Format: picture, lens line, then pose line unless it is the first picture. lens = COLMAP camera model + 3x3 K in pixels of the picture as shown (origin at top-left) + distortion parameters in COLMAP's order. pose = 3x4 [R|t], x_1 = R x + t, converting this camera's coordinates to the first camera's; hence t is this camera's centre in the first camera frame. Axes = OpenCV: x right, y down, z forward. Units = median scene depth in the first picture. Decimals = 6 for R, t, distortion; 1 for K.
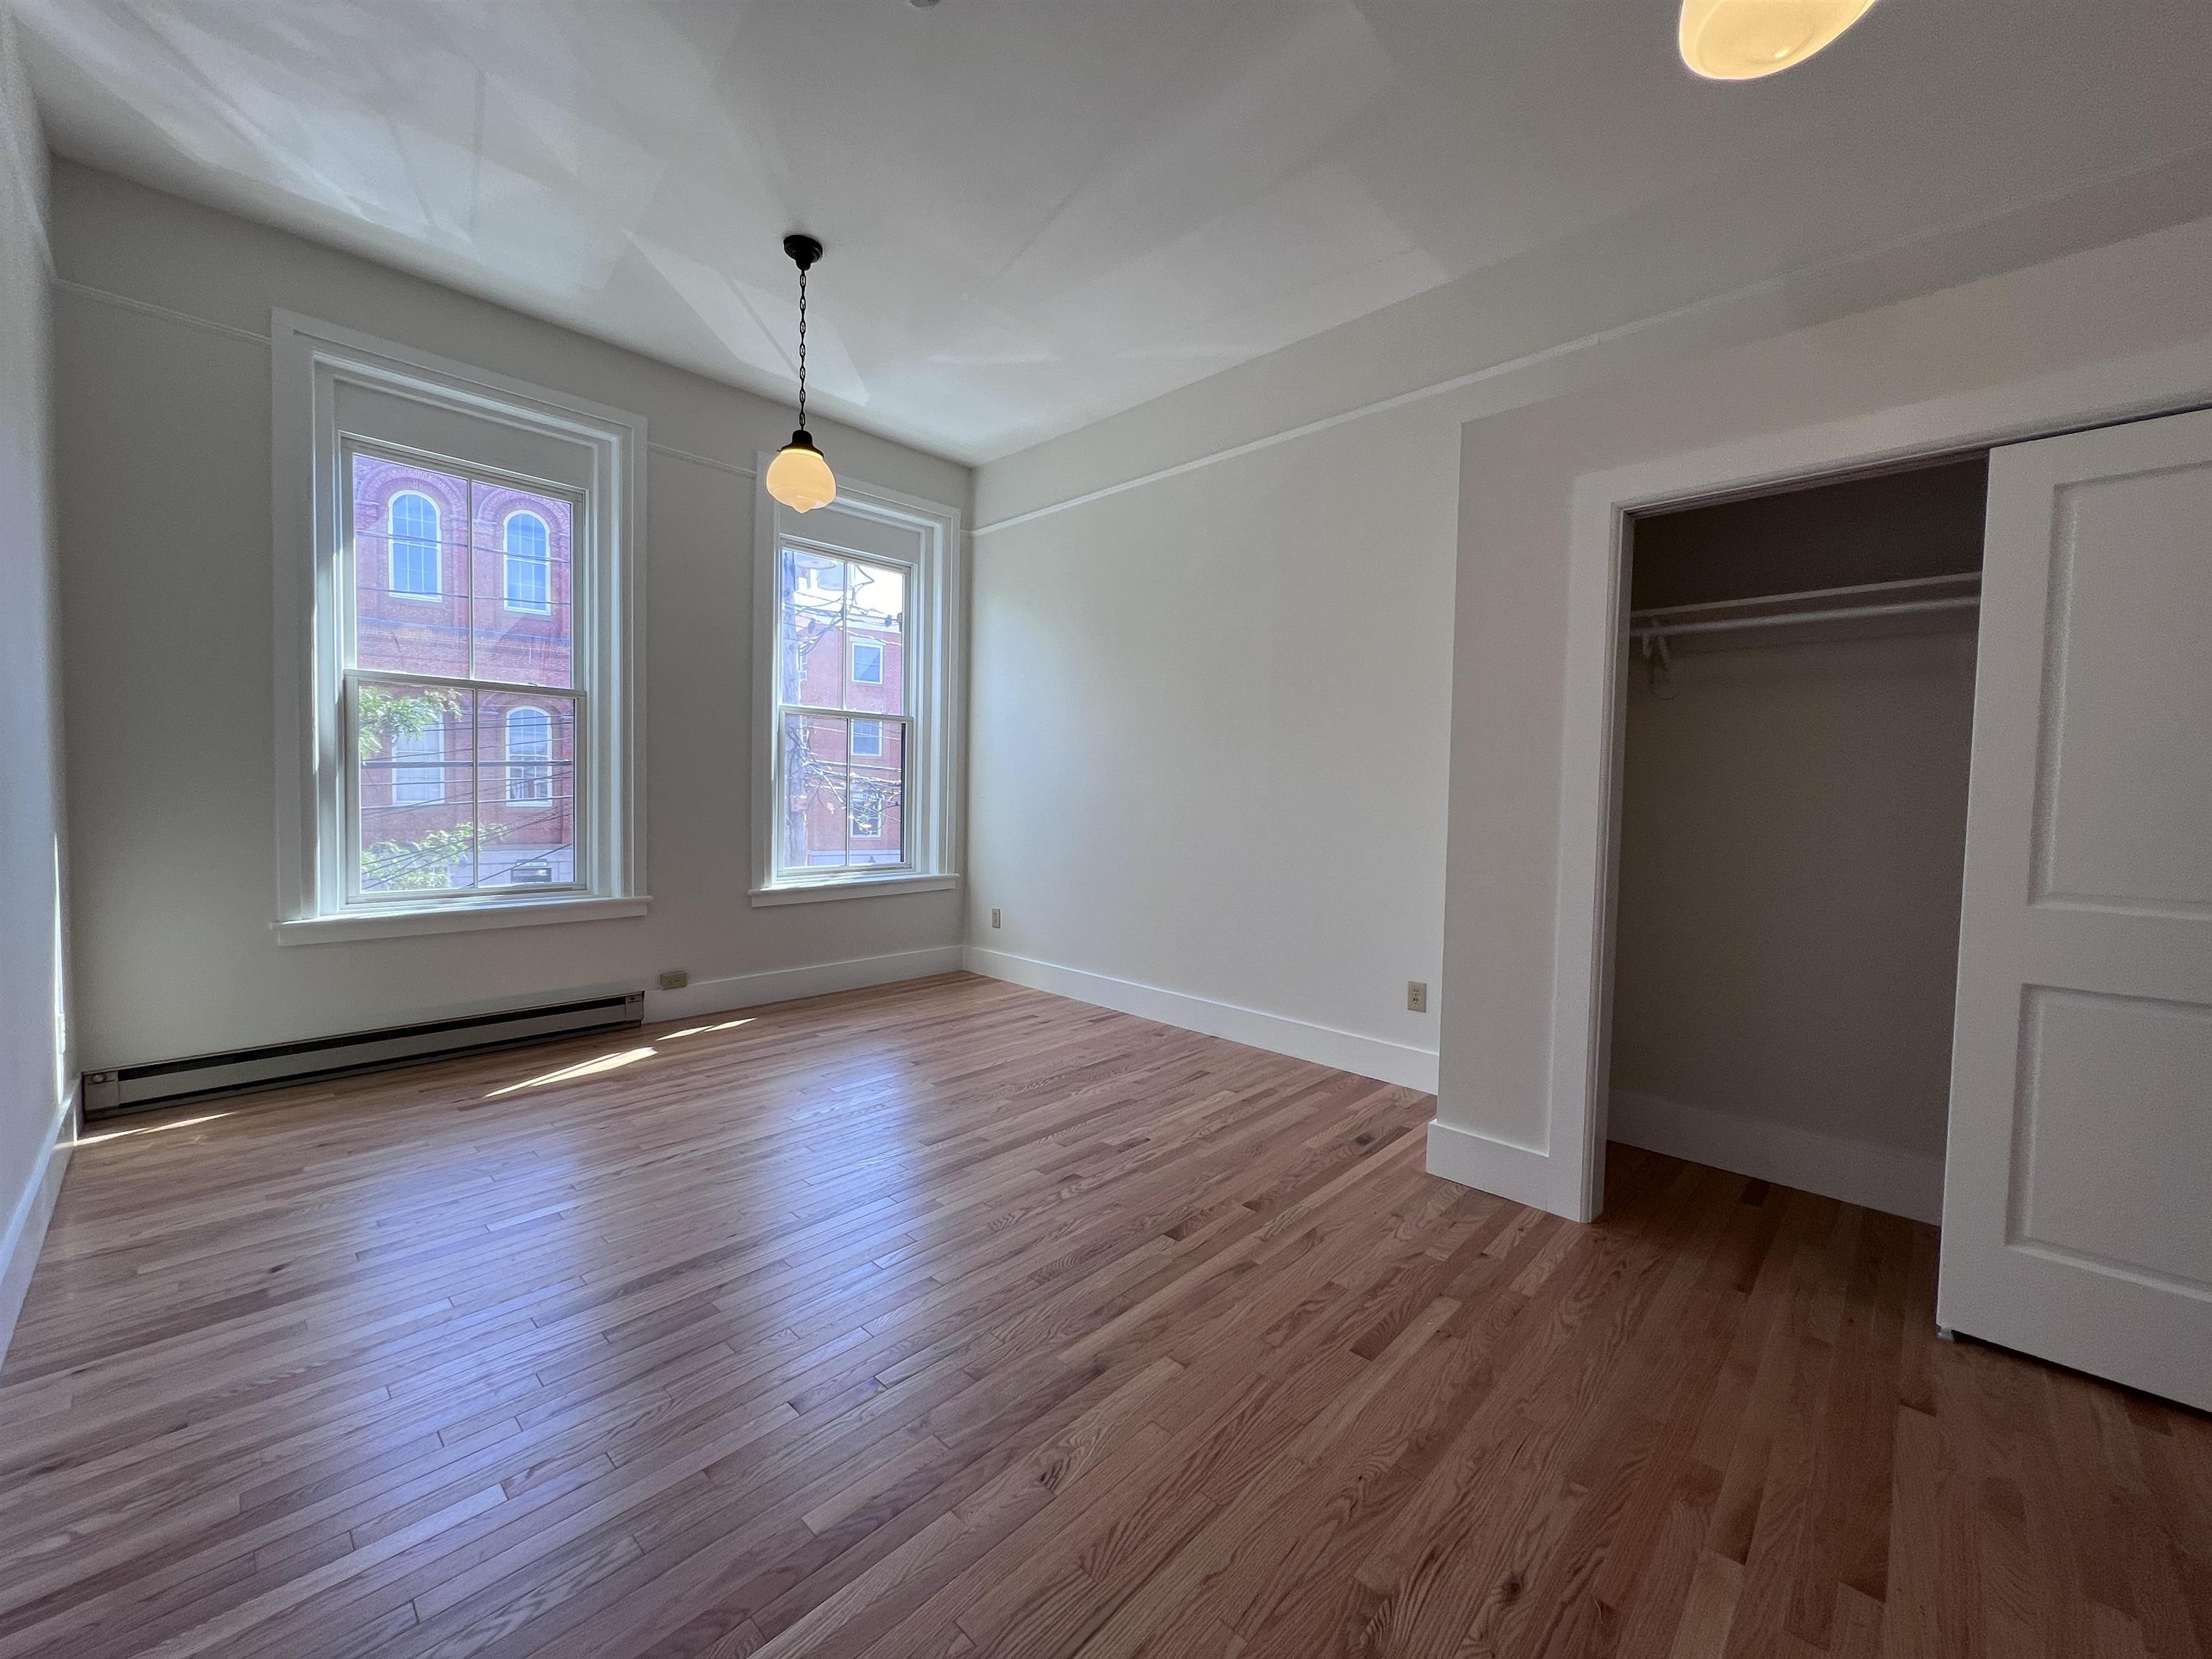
lens RADIAL K [[886.0, 0, 1106.0], [0, 886.0, 829.5], [0, 0, 1]] dist [-0.002010, 0.000357]
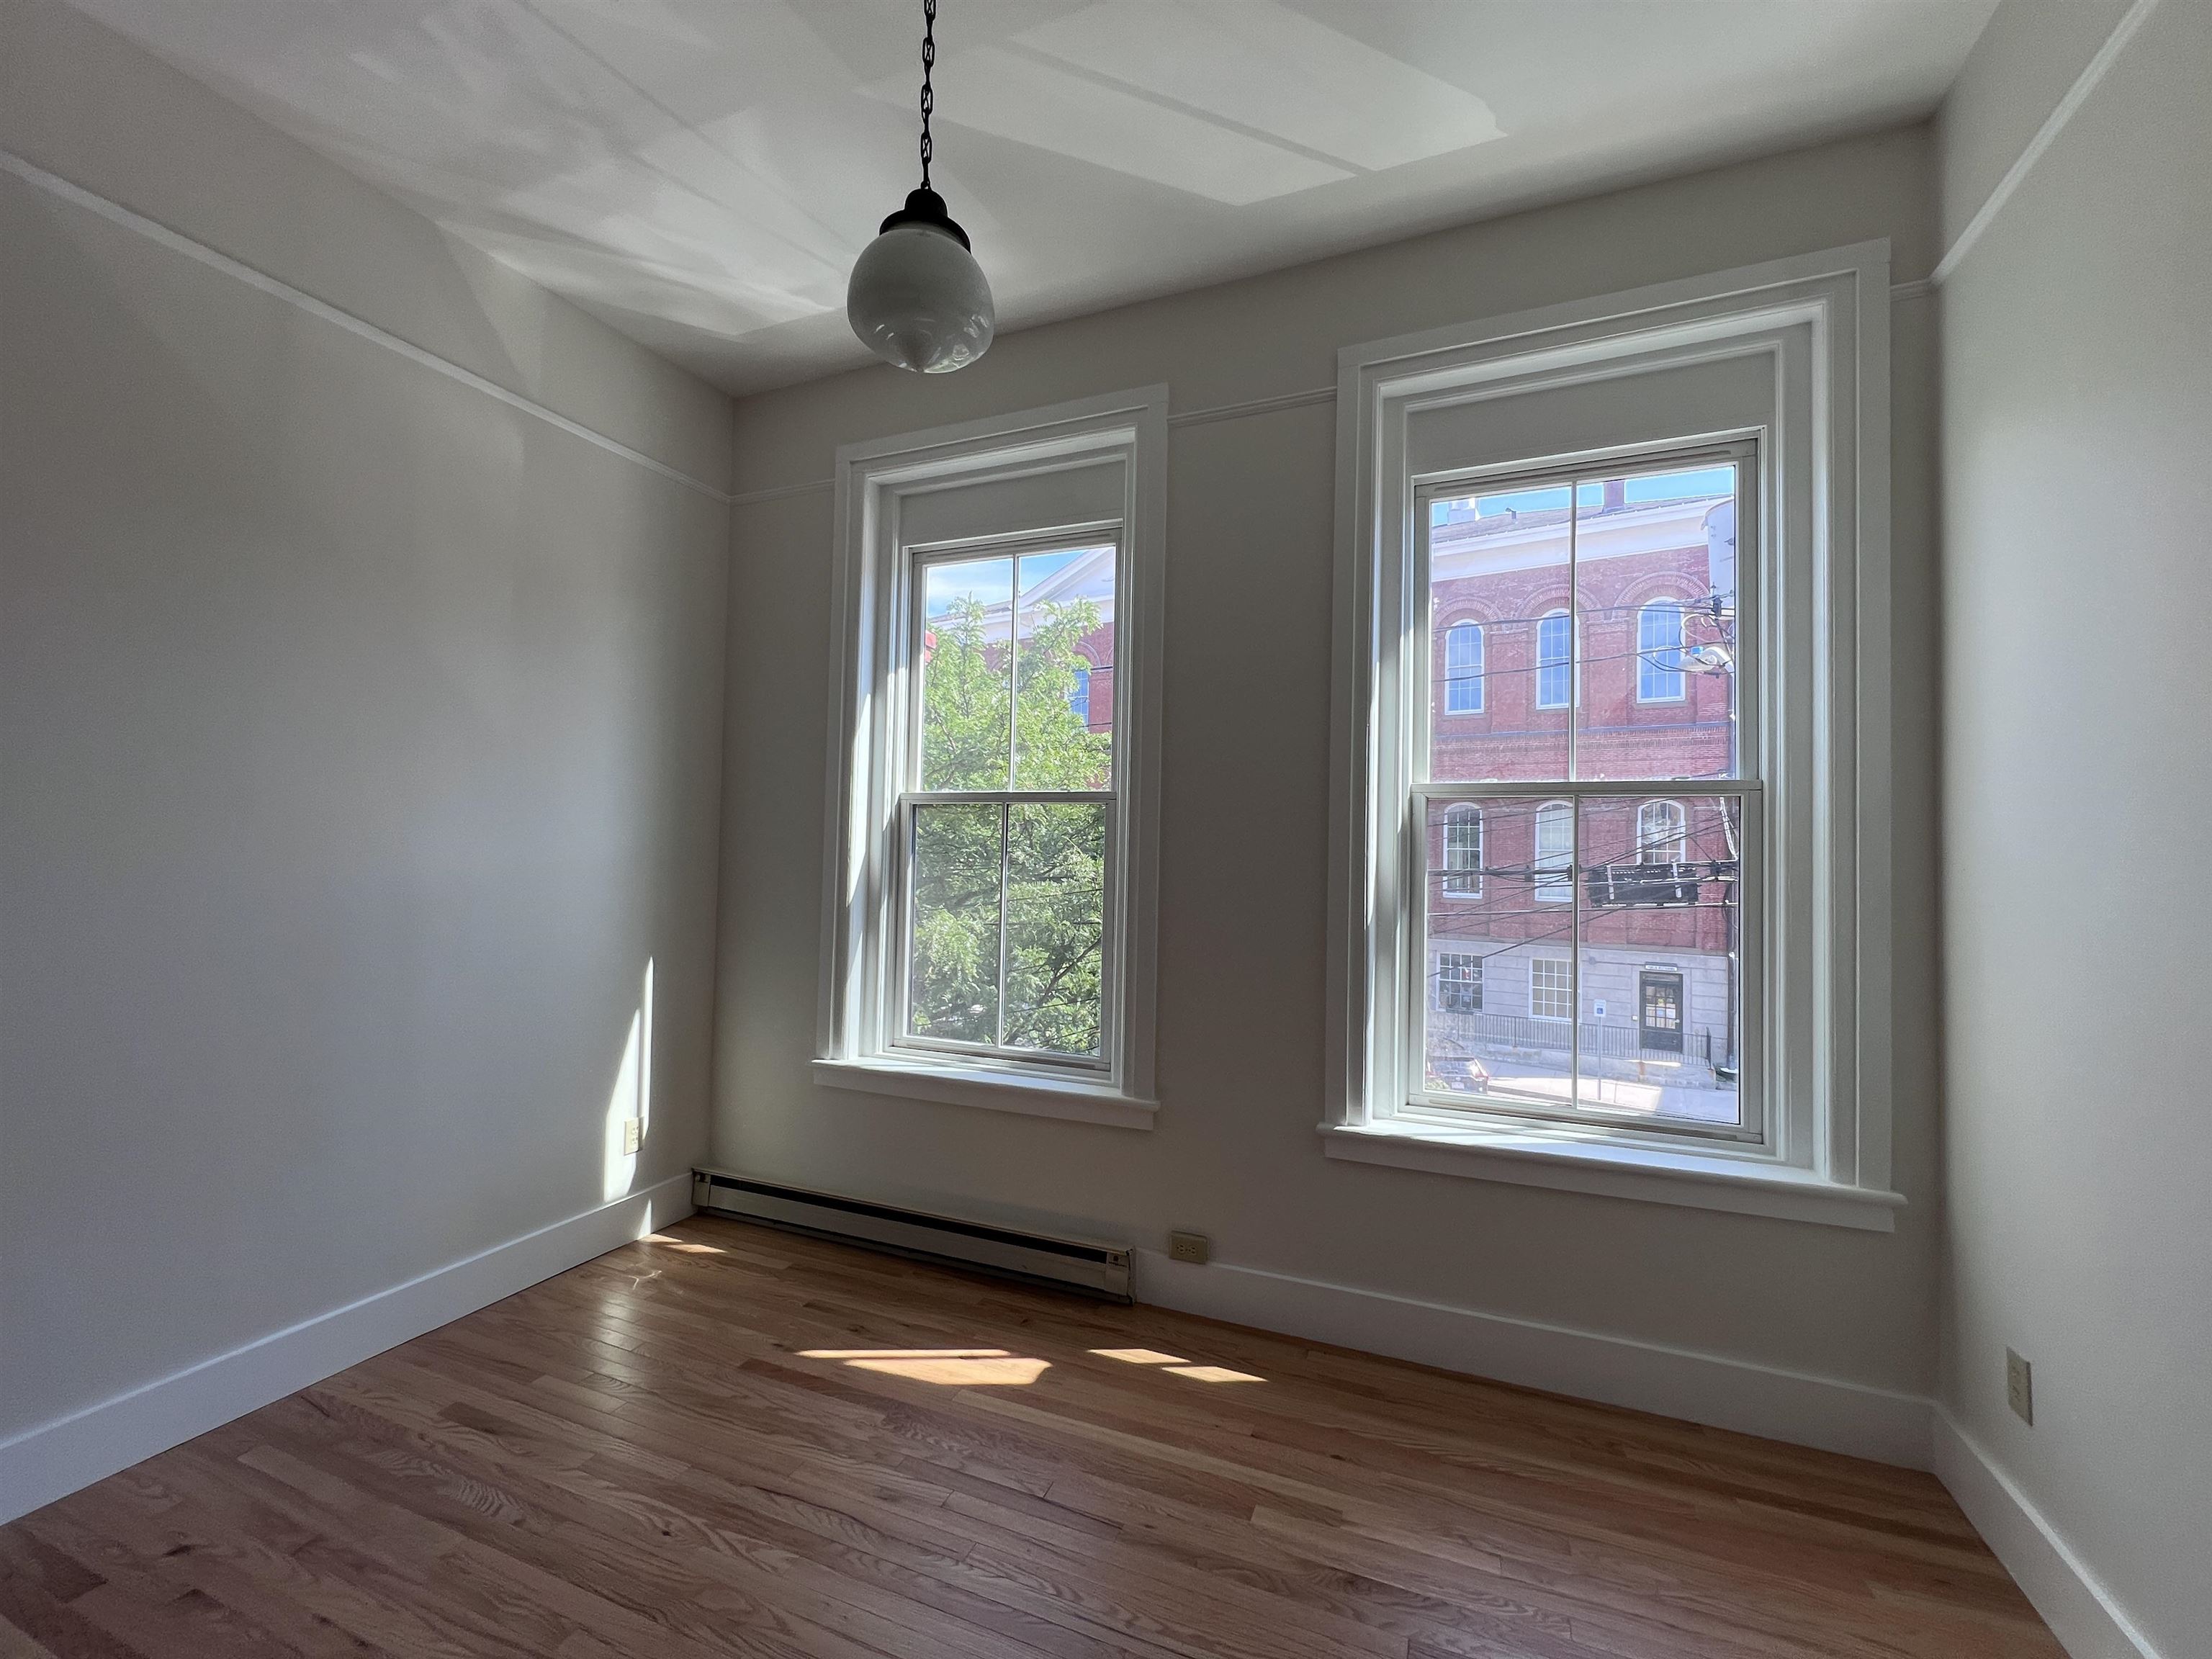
lens RADIAL K [[886.0, 0, 1106.0], [0, 886.0, 829.5], [0, 0, 1]] dist [-0.002010, 0.000357]
pose [[0.362082, -0.044212, -0.931097, 0.083925], [-0.052494, 0.996322, -0.067723, -0.082394], [0.930667, 0.073398, 0.358429, 0.786769]]
